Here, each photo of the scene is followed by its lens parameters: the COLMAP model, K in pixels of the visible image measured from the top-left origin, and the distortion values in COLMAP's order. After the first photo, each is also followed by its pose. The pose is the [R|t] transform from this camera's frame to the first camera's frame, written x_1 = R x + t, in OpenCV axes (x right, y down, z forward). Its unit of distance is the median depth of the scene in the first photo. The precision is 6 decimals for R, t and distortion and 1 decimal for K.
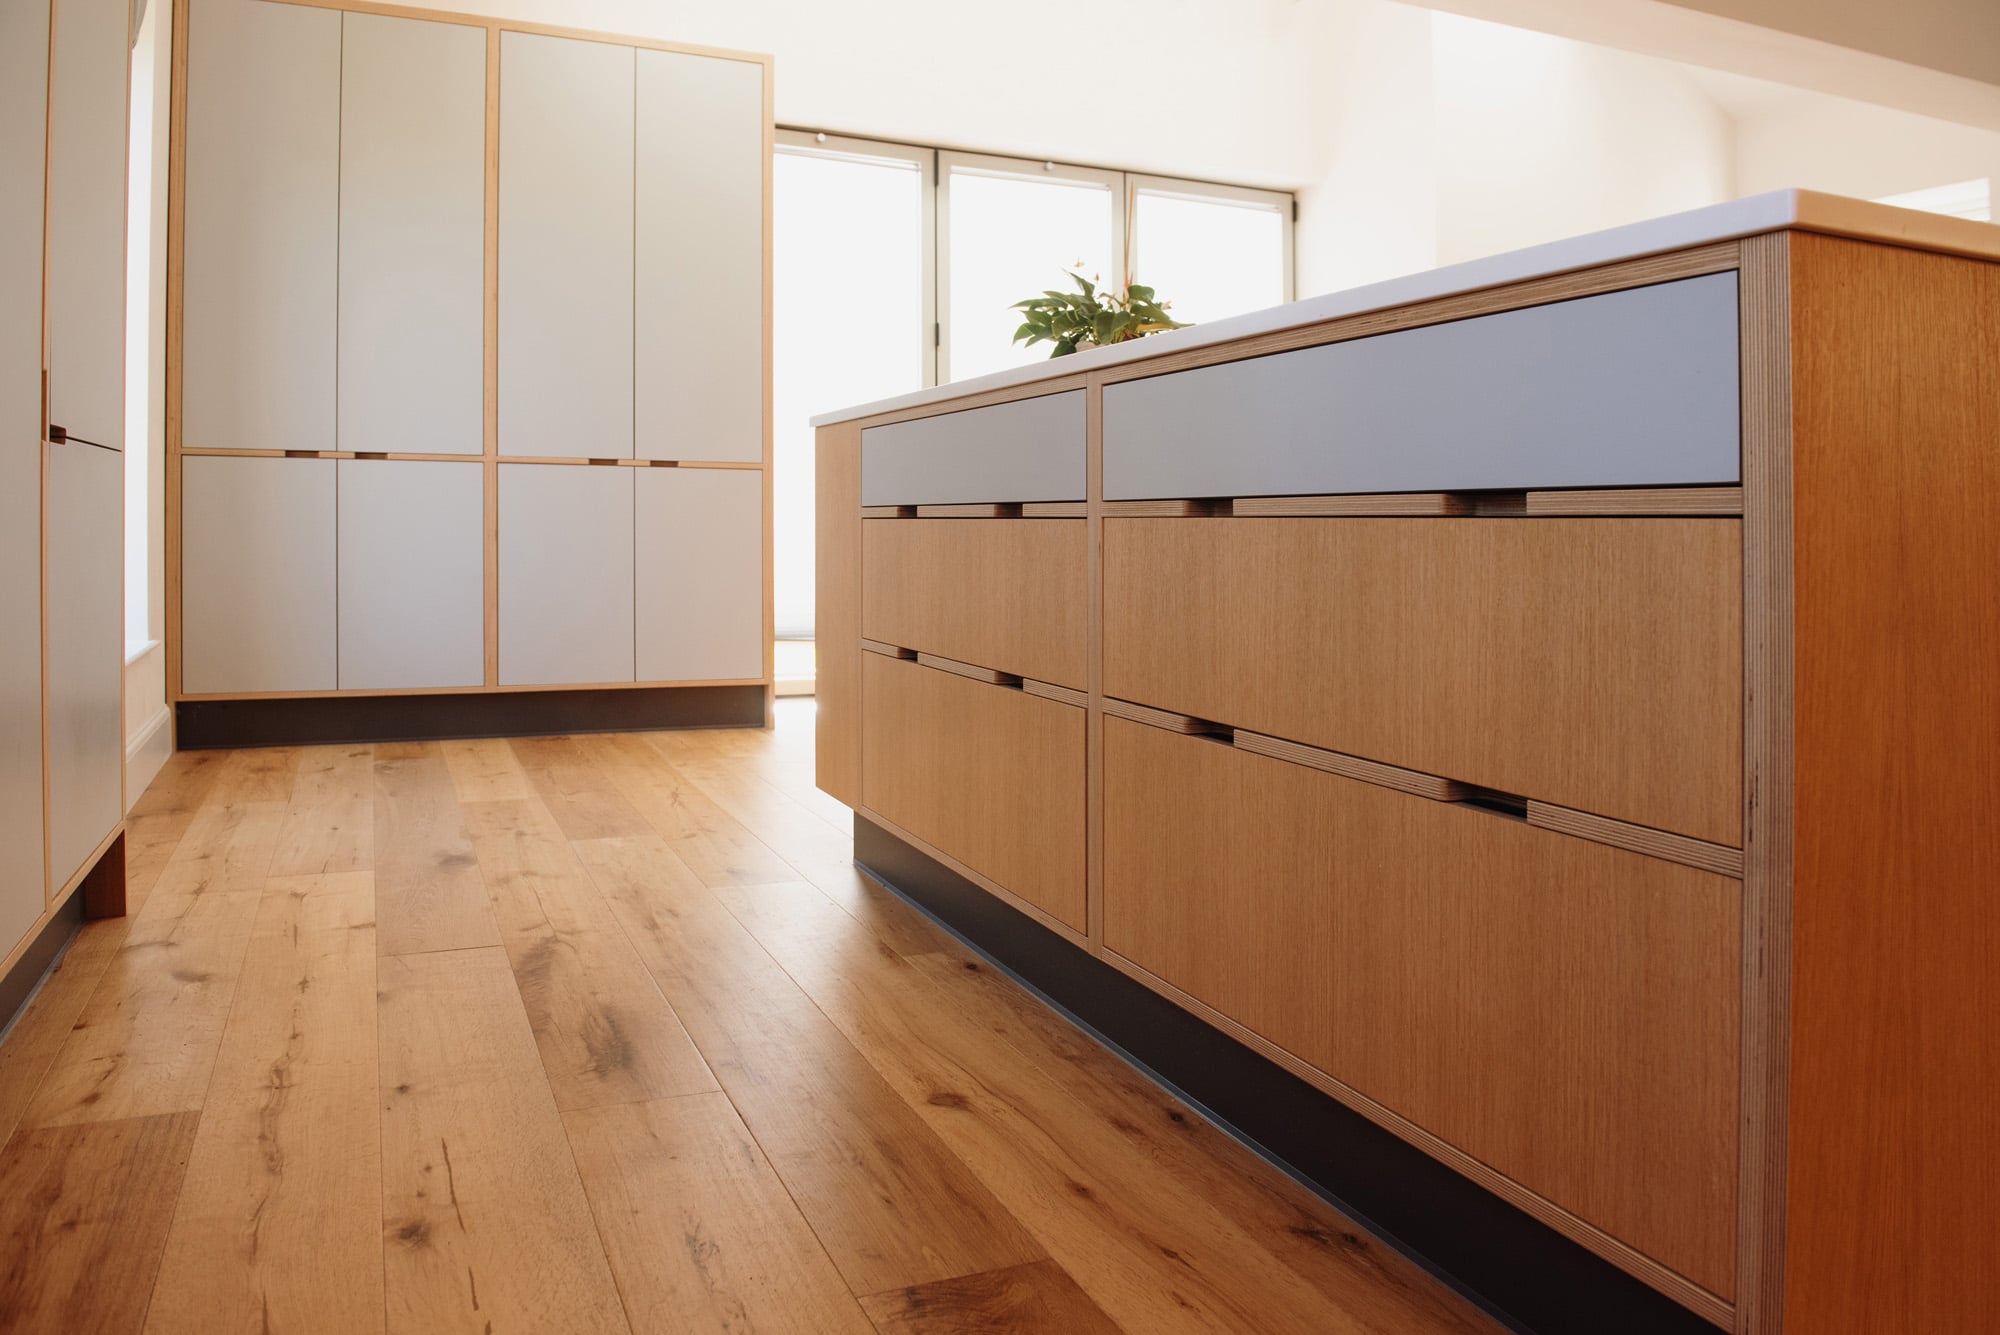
lens RADIAL K [[1373.4, 0, 1033.9], [0, 1373.4, 668.3], [0, 0, 1]] dist [-0.058612, -0.000292]
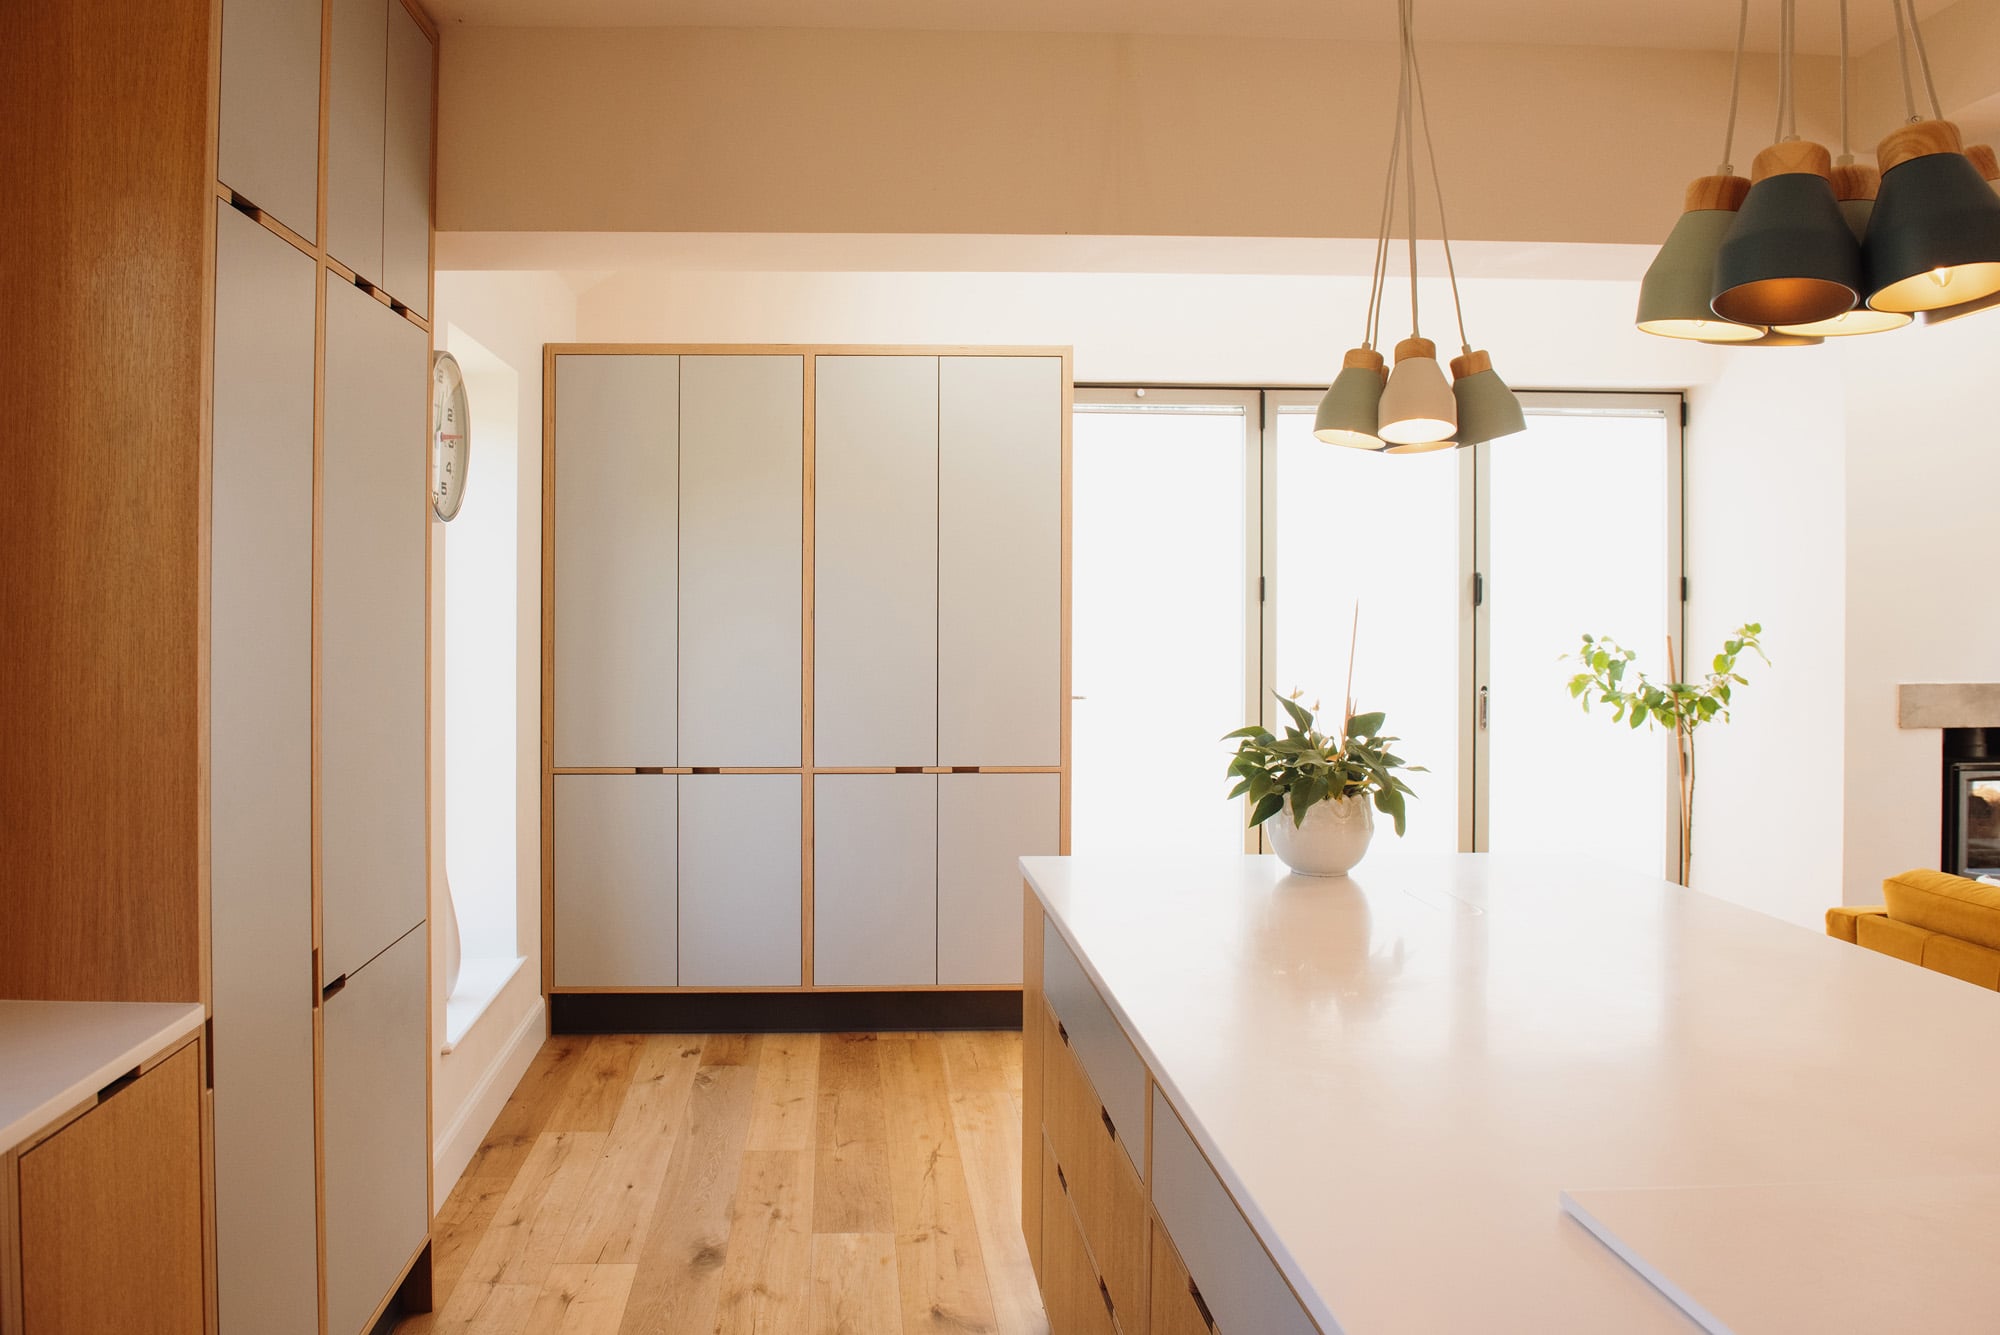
lens RADIAL K [[1415.0, 0, 1000.0], [0, 1415.0, 667.5], [0, 0, 1]] dist [-0.054081, -0.000050]
pose [[0.931878, -0.003029, -0.362758, 0.146300], [0.001146, 0.999985, -0.005406, -0.231775], [0.362769, 0.004622, 0.931868, 0.018182]]
